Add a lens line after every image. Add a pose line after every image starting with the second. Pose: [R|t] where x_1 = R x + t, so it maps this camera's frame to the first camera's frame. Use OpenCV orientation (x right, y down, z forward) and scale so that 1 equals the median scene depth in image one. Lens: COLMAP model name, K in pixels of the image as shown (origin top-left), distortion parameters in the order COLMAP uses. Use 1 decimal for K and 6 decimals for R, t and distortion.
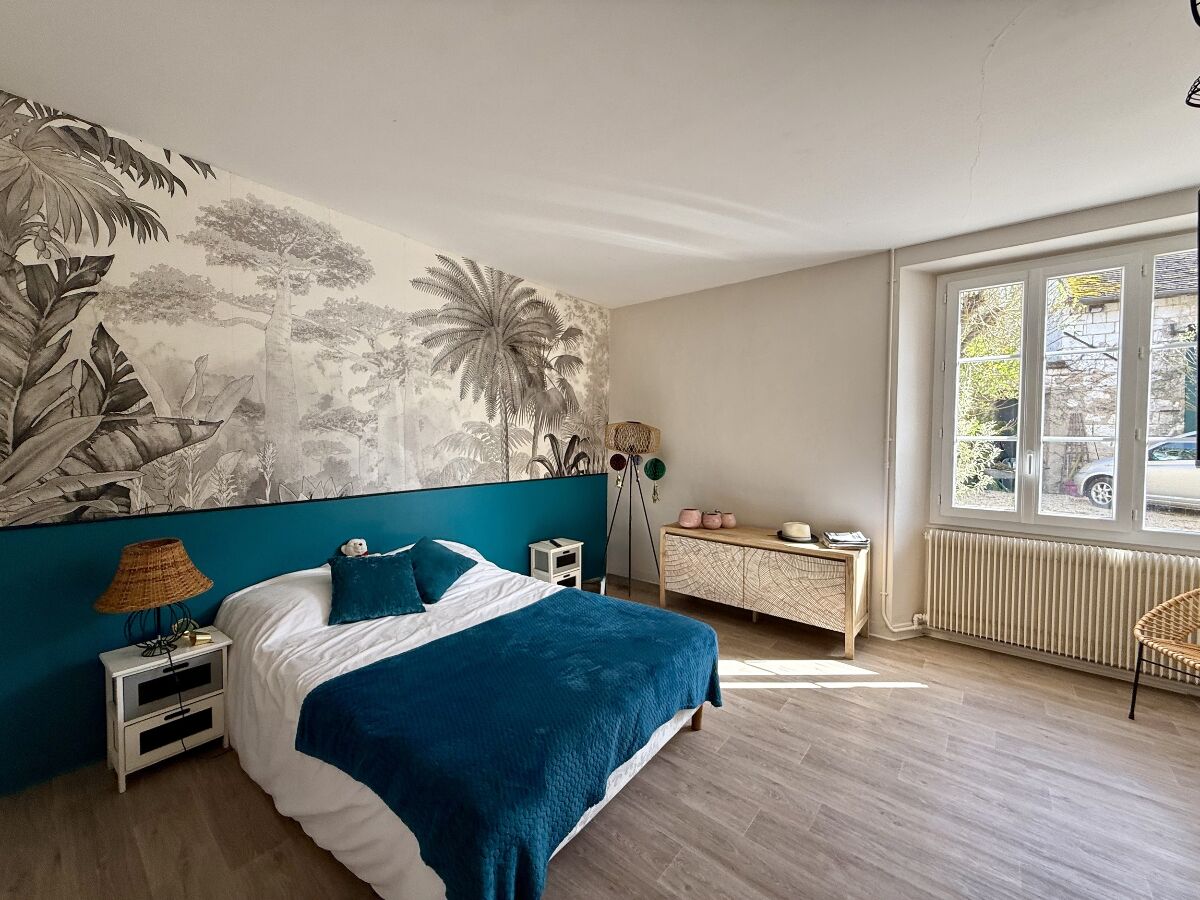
lens RADIAL K [[481.8, 0, 600.3], [0, 481.8, 449.9], [0, 0, 1]] dist [0.000861, -0.000321]
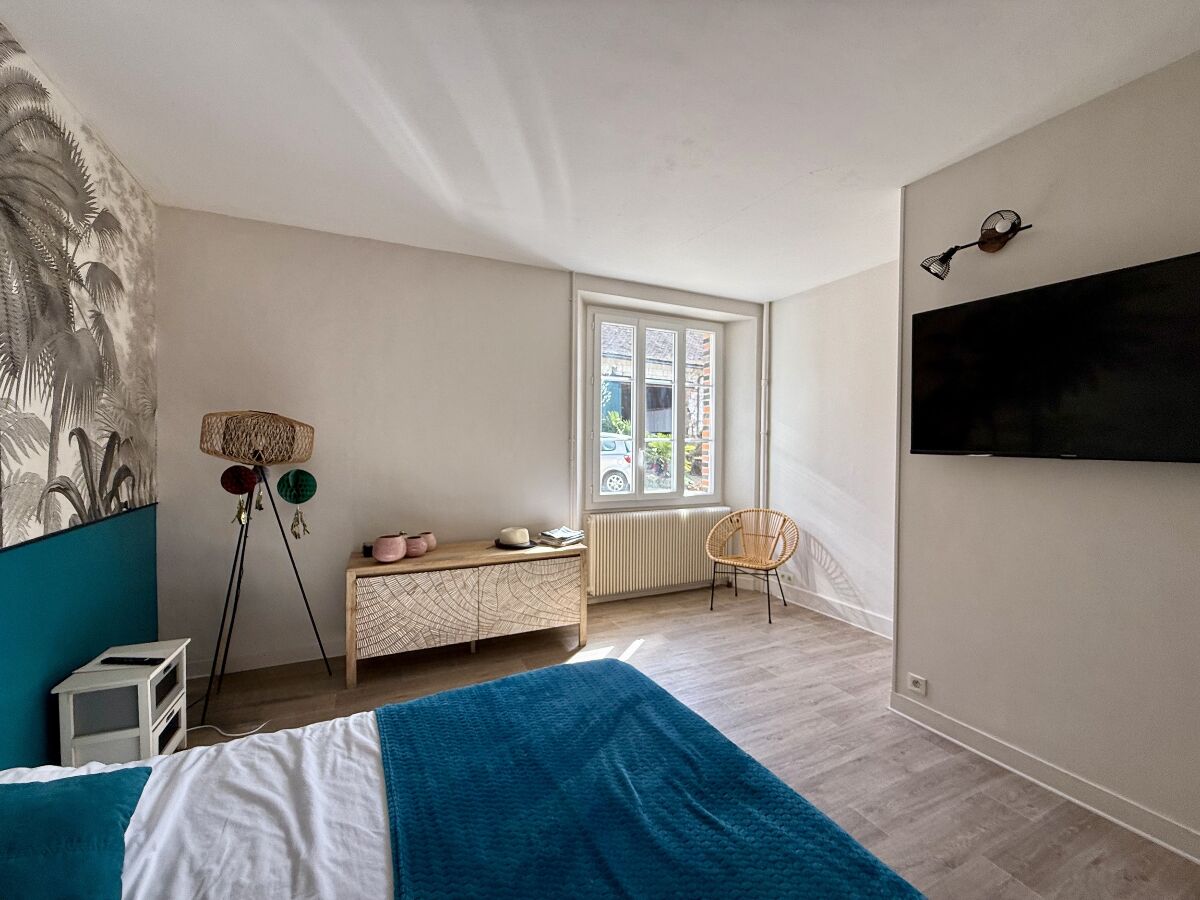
lens RADIAL K [[481.8, 0, 599.1], [0, 481.8, 450.1], [0, 0, 1]] dist [0.000861, -0.000321]
pose [[0.428389, -0.017775, 0.903420, -0.316636], [0.021740, 0.999720, 0.009361, -0.006582], [-0.903333, 0.015630, 0.428656, 0.376139]]
